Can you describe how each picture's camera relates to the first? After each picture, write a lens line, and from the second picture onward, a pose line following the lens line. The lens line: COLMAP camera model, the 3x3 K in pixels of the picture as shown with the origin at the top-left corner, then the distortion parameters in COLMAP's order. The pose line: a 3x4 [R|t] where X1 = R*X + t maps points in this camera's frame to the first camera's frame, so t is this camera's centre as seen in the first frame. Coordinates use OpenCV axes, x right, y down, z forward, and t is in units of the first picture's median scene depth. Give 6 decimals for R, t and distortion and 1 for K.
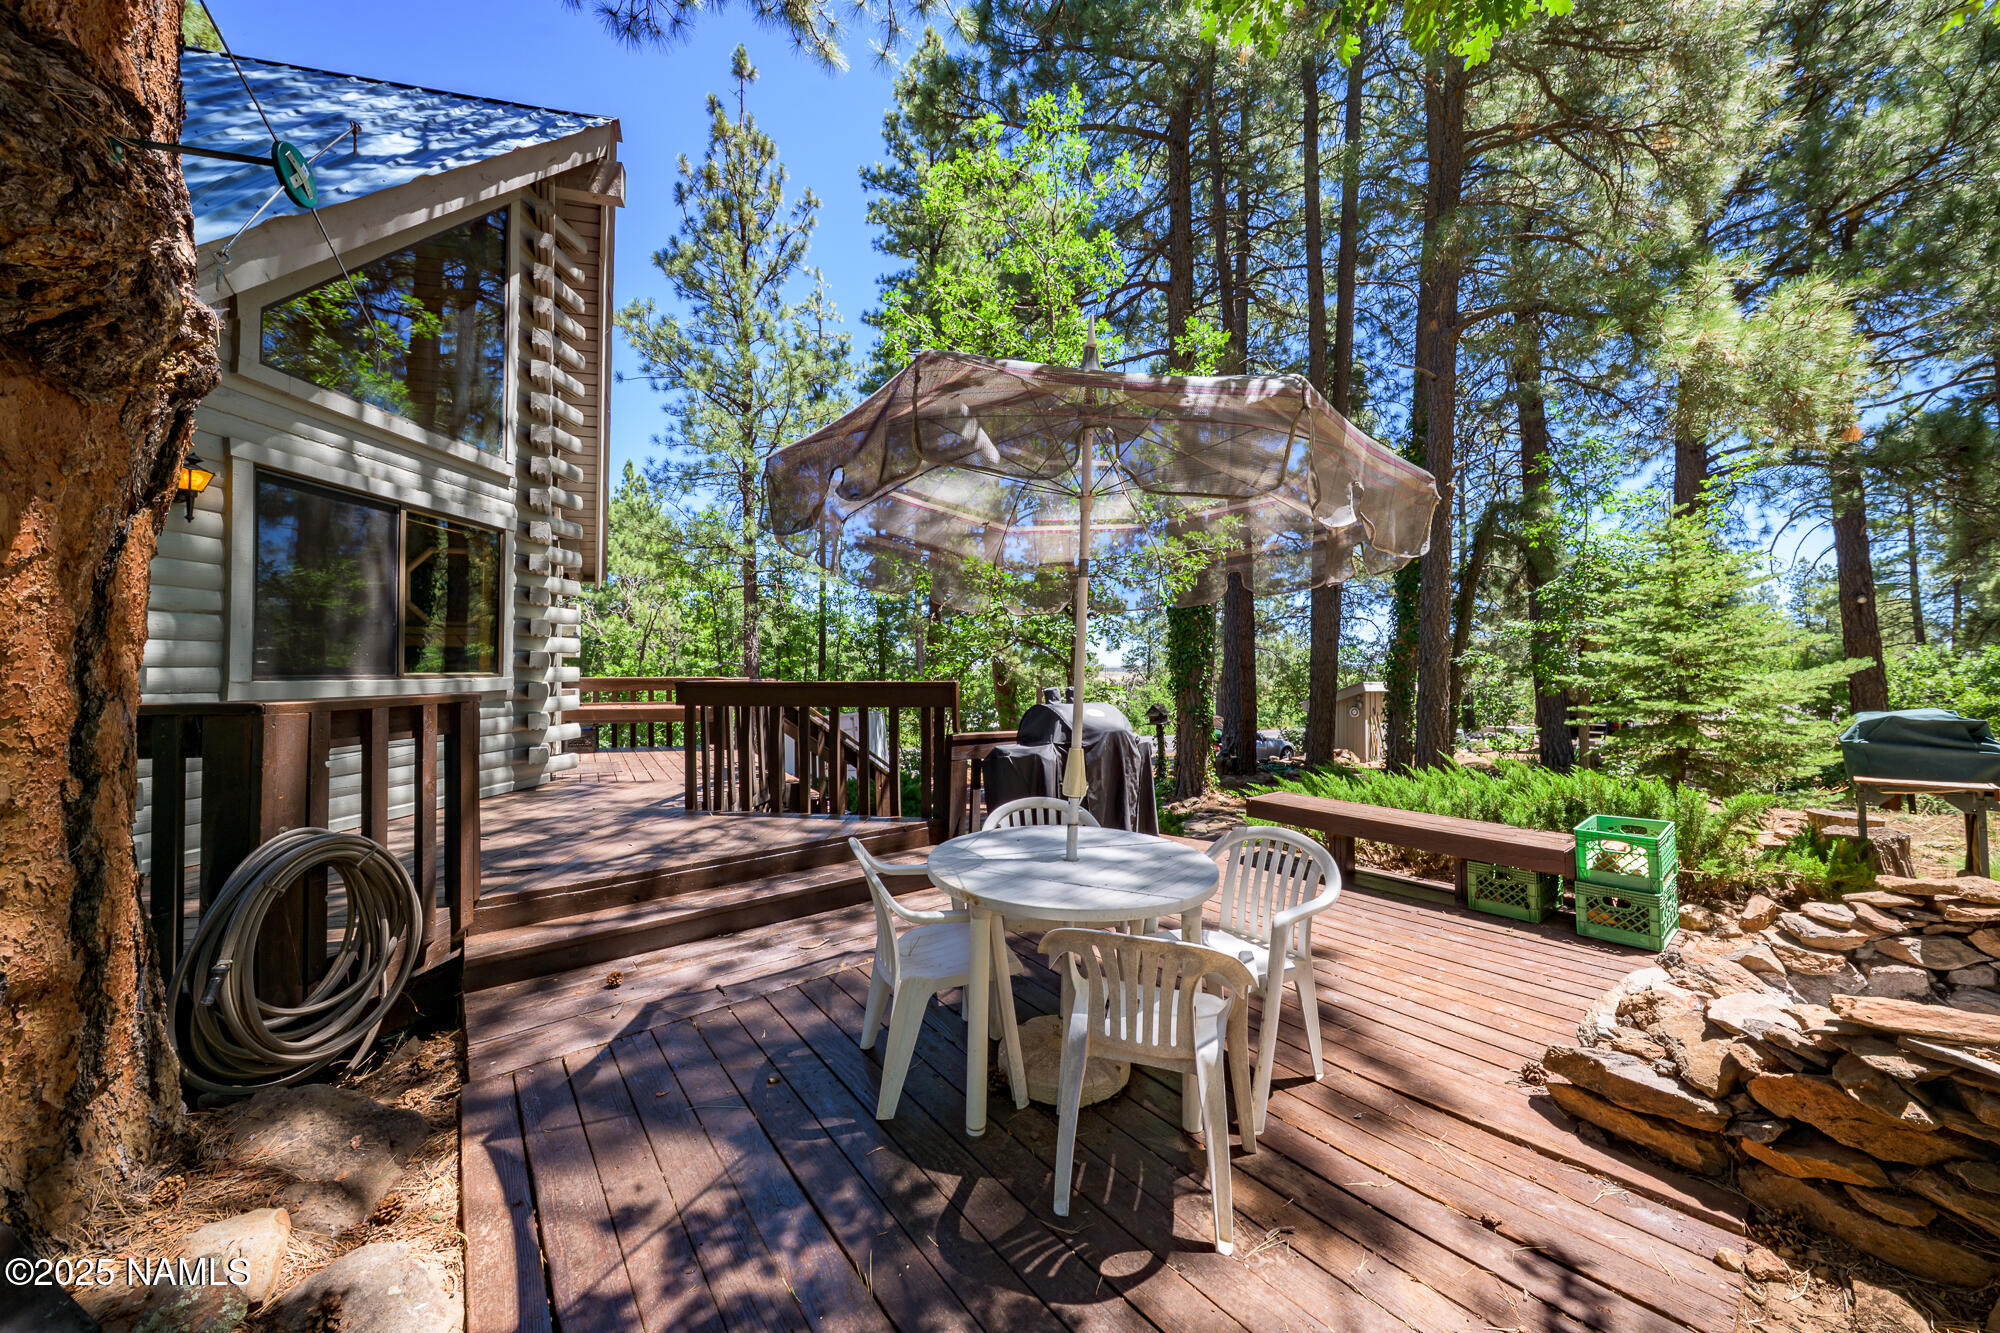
lens RADIAL K [[709.3, 0, 1009.4], [0, 709.3, 662.0], [0, 0, 1]] dist [0.005807, -0.000296]
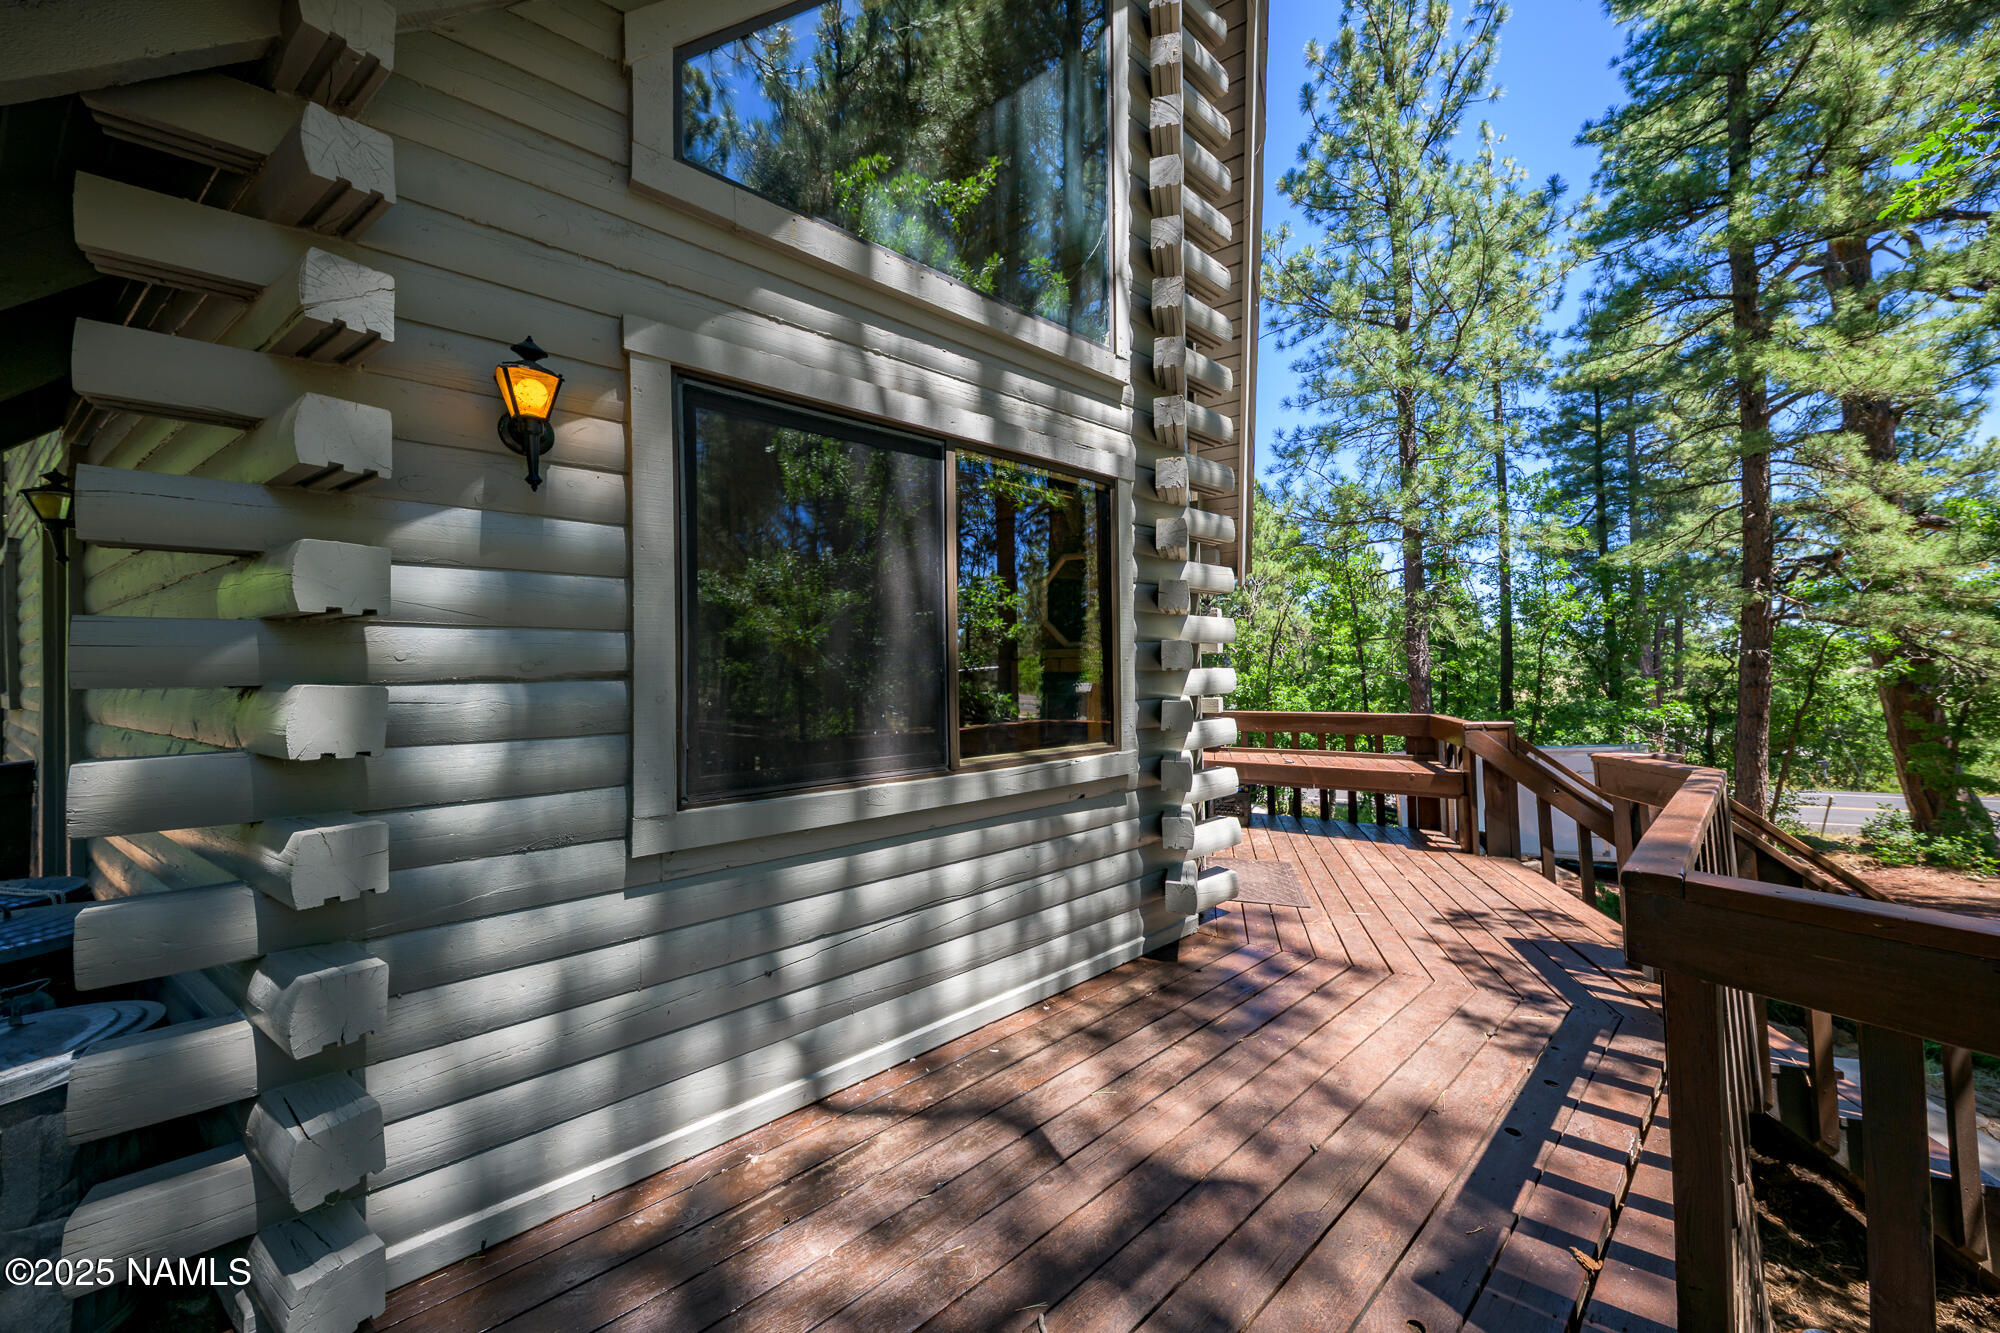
lens RADIAL K [[709.3, 0, 1003.6], [0, 709.3, 659.2], [0, 0, 1]] dist [0.005807, -0.000296]
pose [[0.683494, -0.026101, -0.729489, -0.366957], [0.026089, 0.999596, -0.011321, -0.043592], [0.729489, -0.011294, 0.683899, 0.552006]]
